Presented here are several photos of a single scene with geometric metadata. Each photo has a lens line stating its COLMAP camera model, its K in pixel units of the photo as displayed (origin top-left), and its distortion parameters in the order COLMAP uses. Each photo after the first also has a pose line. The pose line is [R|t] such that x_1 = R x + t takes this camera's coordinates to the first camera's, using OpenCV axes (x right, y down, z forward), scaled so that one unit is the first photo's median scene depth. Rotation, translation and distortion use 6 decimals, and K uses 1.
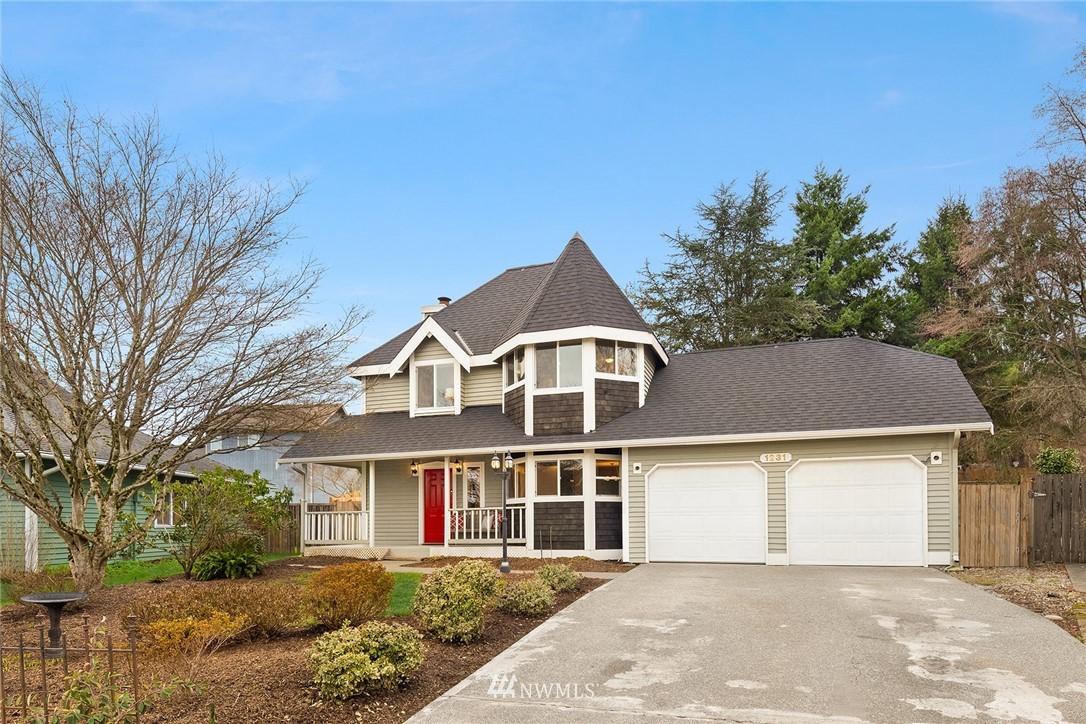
lens RADIAL K [[531.3, 0, 543.0], [0, 531.3, 362.0], [0, 0, 1]] dist [0.000288, -0.000193]
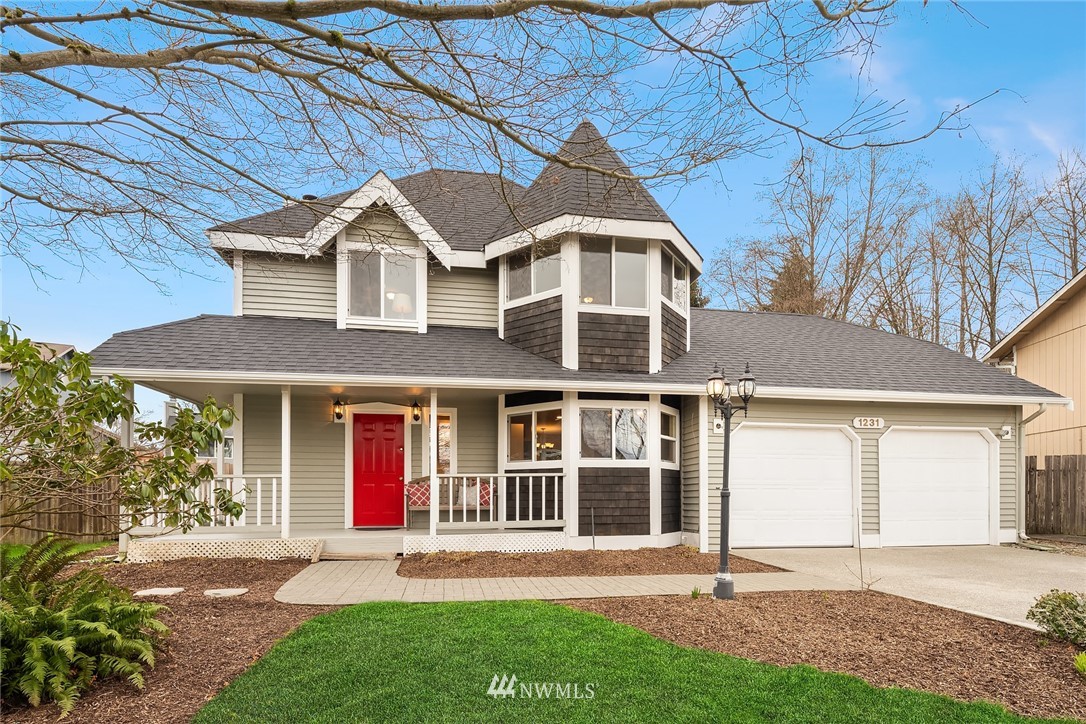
lens RADIAL K [[489.8, 0, 543.7], [0, 489.8, 397.2], [0, 0, 1]] dist [0.000037, -0.000224]
pose [[0.908672, 0.087406, 0.408260, -0.306615], [-0.126395, 0.989545, 0.069464, 0.134502], [-0.397920, -0.114721, 0.910219, 0.449584]]
